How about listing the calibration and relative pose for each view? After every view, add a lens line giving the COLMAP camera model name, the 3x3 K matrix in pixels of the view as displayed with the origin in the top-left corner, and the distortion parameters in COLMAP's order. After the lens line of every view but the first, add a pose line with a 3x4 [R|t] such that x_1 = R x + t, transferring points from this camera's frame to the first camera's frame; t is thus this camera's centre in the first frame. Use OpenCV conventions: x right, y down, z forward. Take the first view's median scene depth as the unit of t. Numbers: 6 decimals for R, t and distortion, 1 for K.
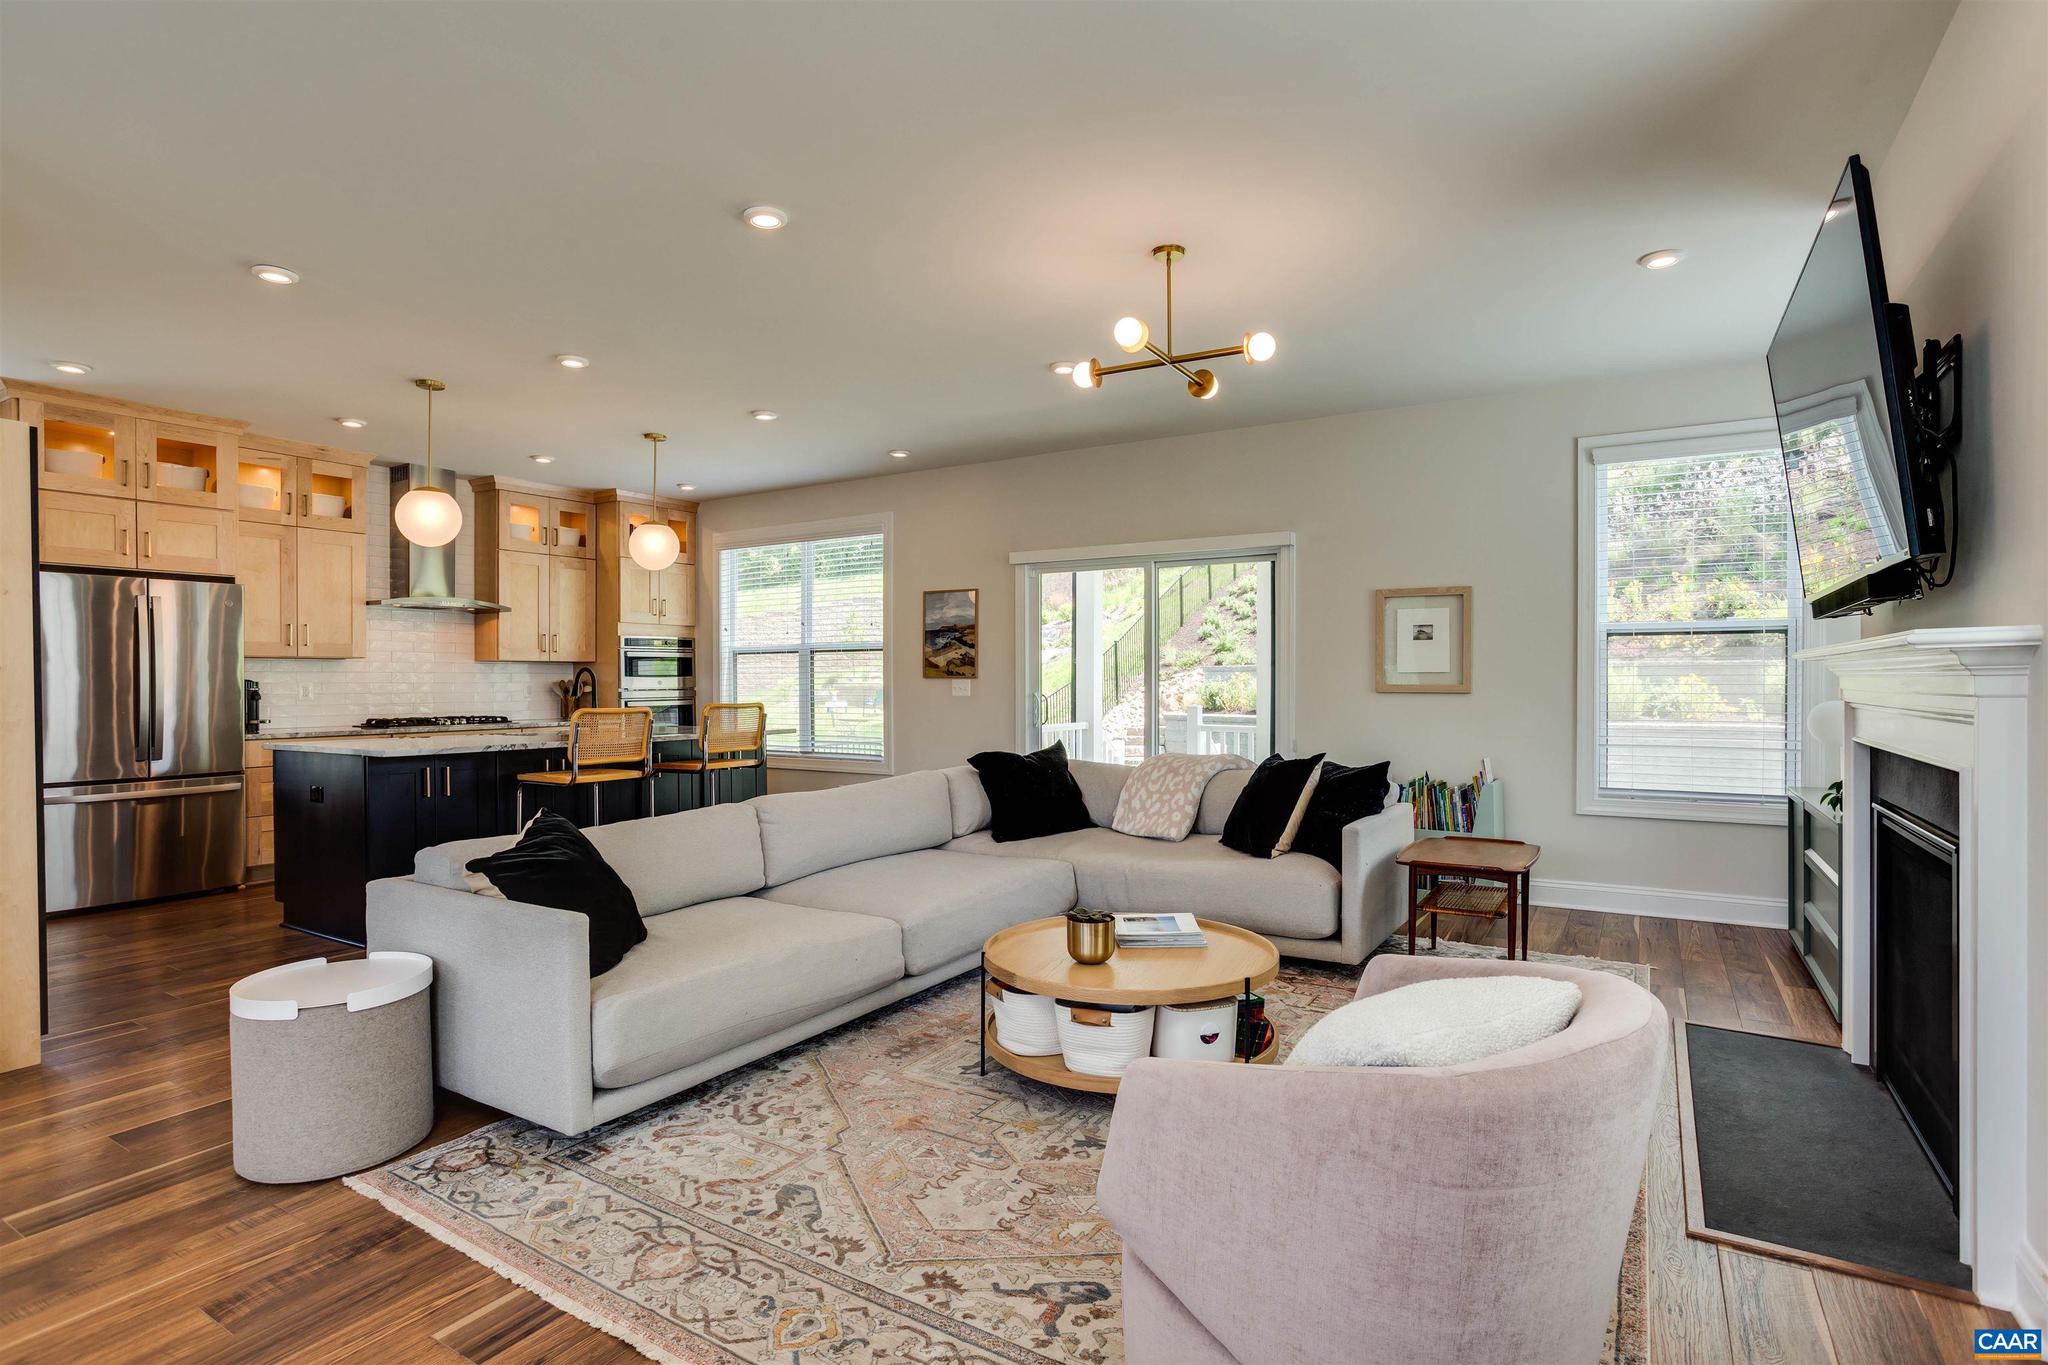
lens RADIAL K [[1046.9, 0, 1003.2], [0, 1046.9, 673.1], [0, 0, 1]] dist [0.035841, 0.000852]
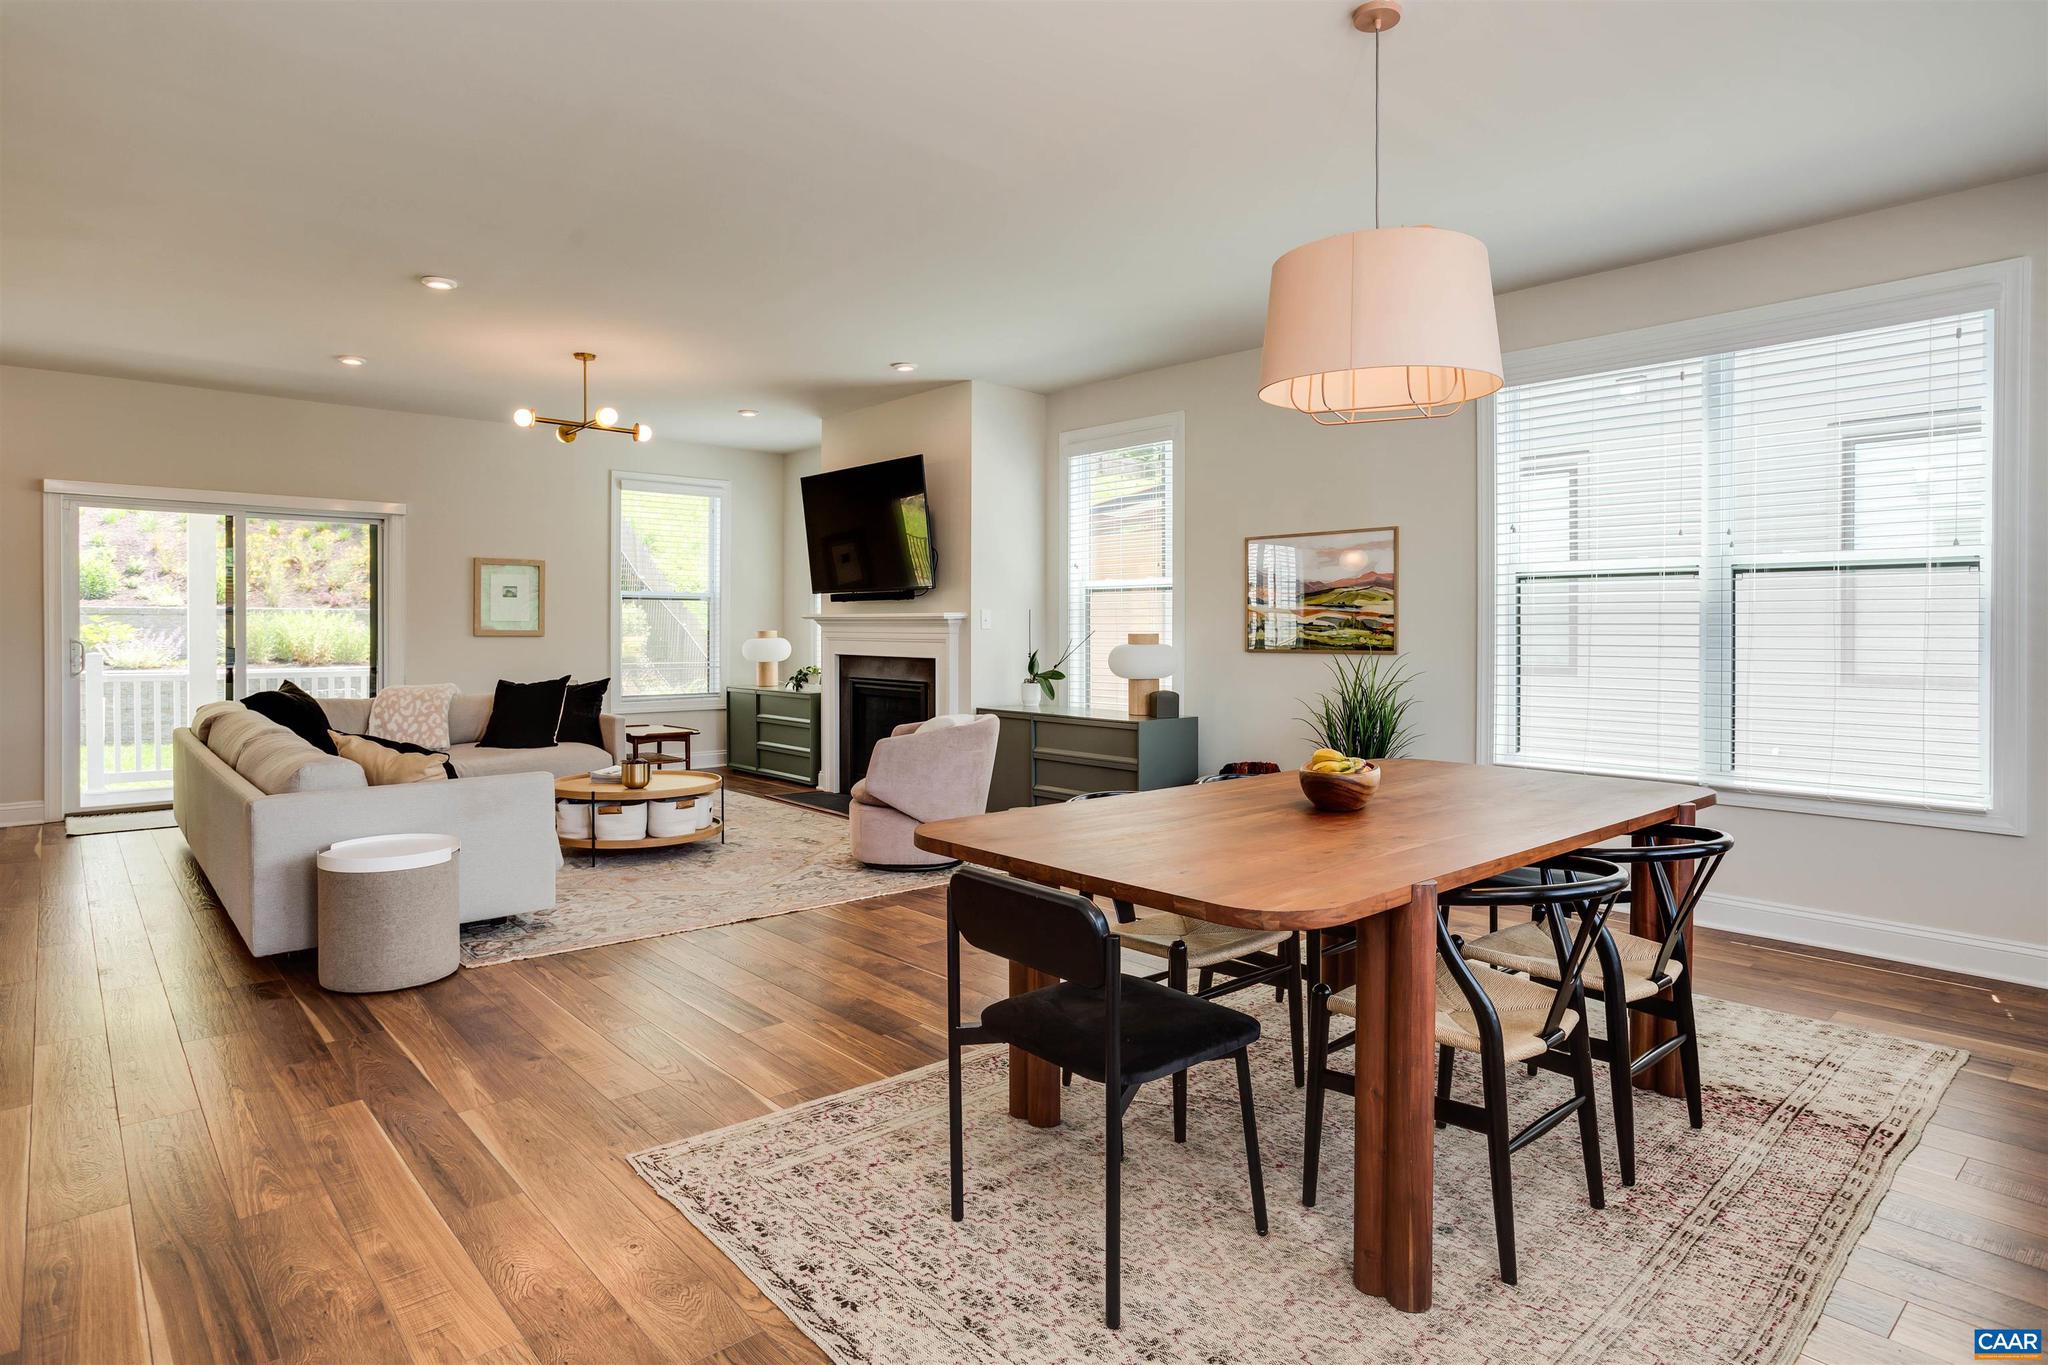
lens RADIAL K [[1206.7, 0, 1017.2], [0, 1206.7, 628.7], [0, 0, 1]] dist [-0.002245, -0.001044]
pose [[0.280326, 0.001030, 0.959904, -1.183948], [-0.011971, 0.999925, 0.002423, -0.002695], [-0.959830, -0.012170, 0.280318, -0.109139]]
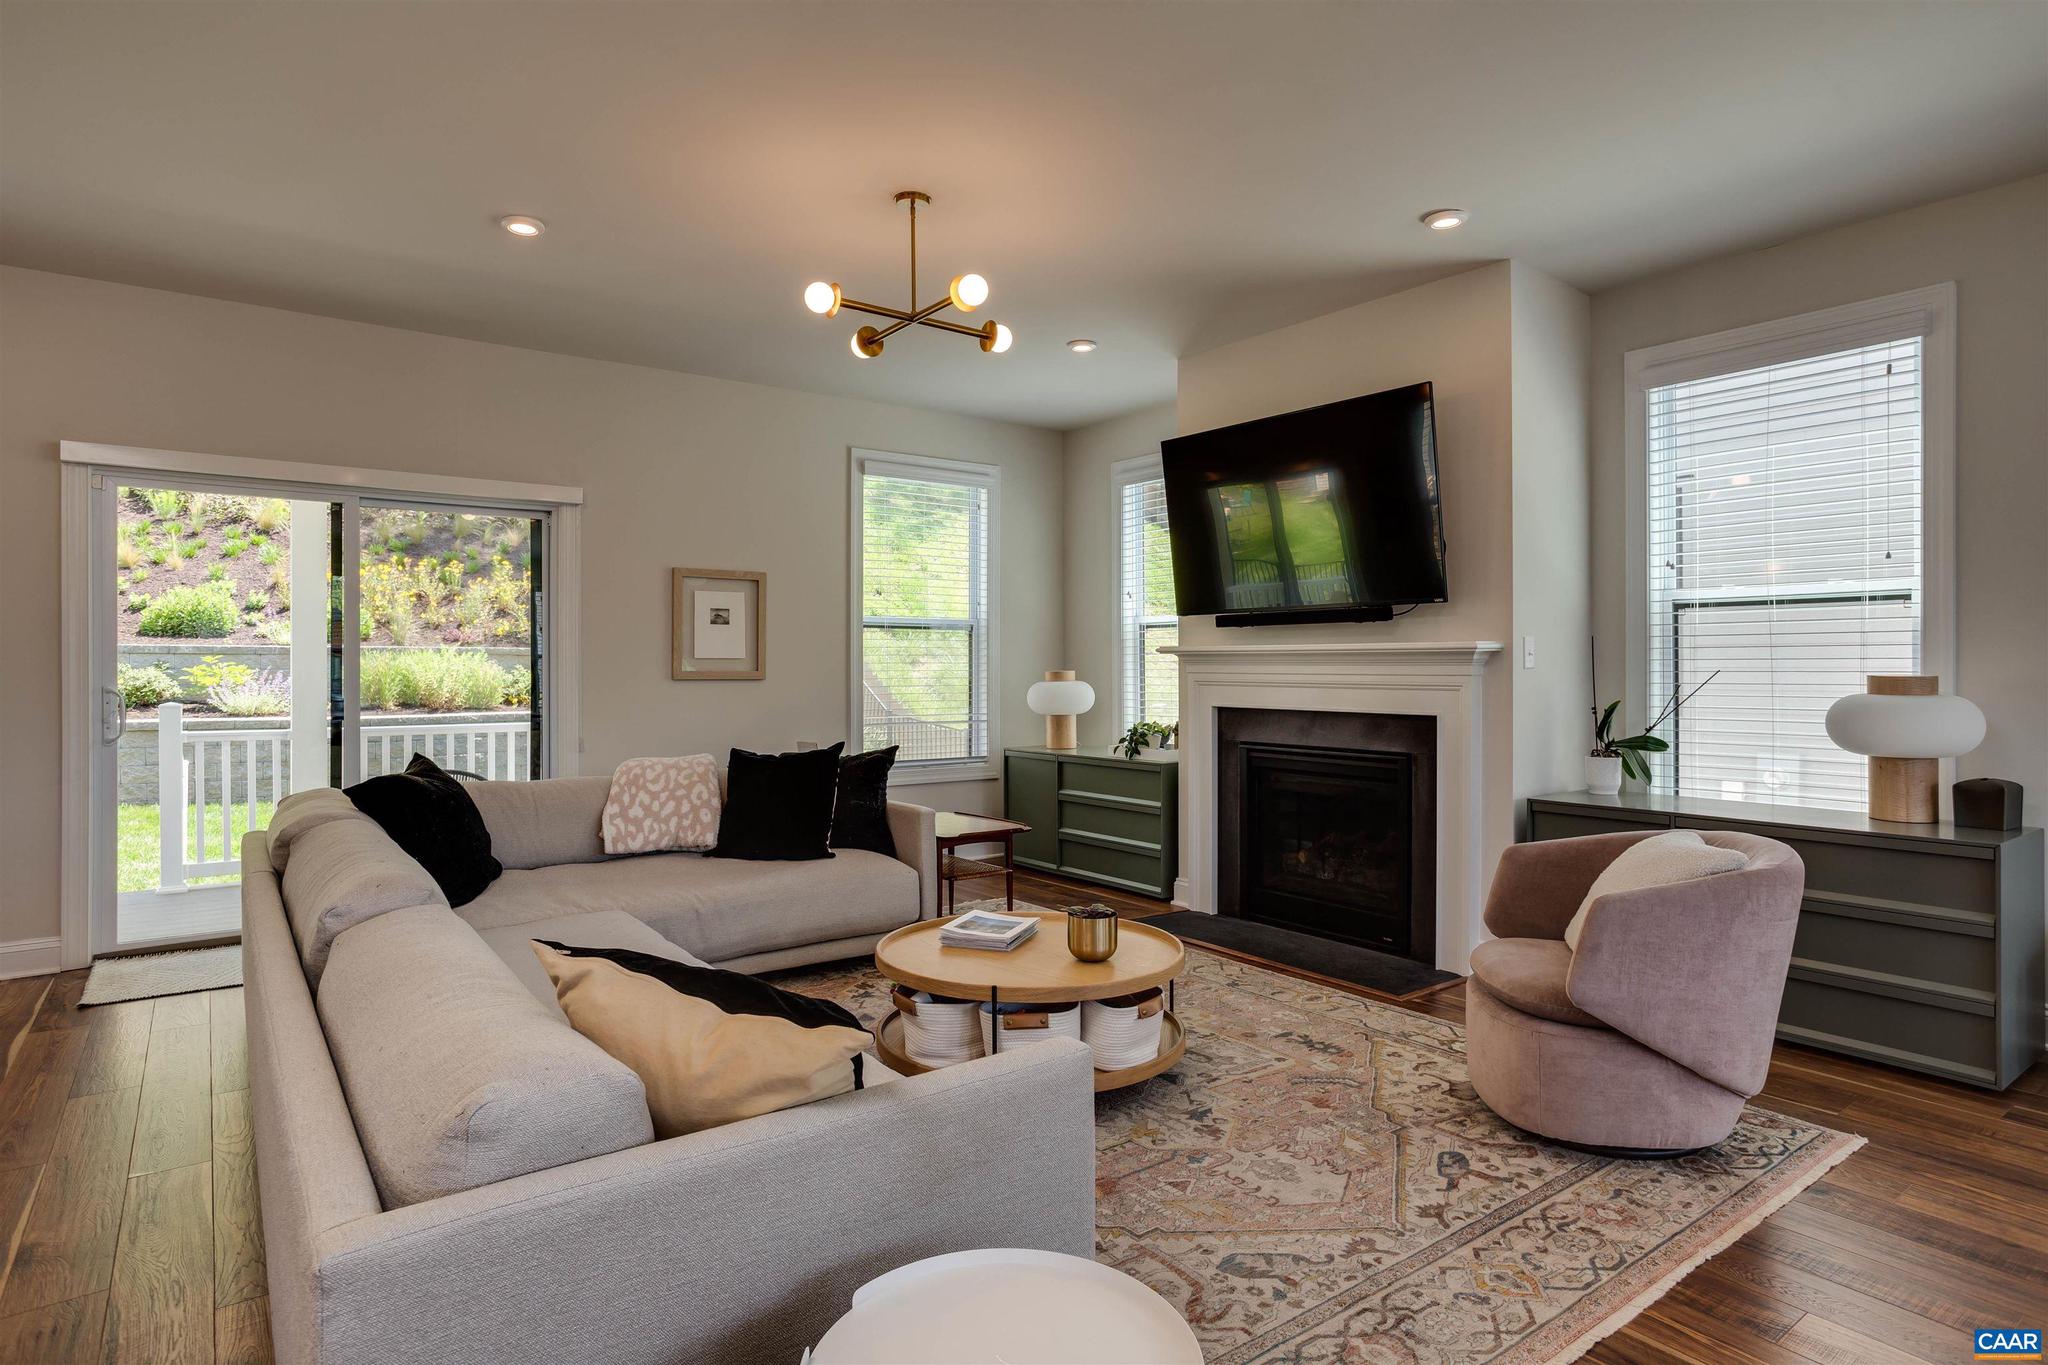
lens RADIAL K [[1153.4, 0, 1019.8], [0, 1153.4, 664.1], [0, 0, 1]] dist [-0.021587, 0.000855]
pose [[0.334442, 0.003095, 0.942411, -0.643466], [-0.009223, 0.999957, -0.000011, 0.003114], [-0.942371, -0.008688, 0.334457, 0.488467]]
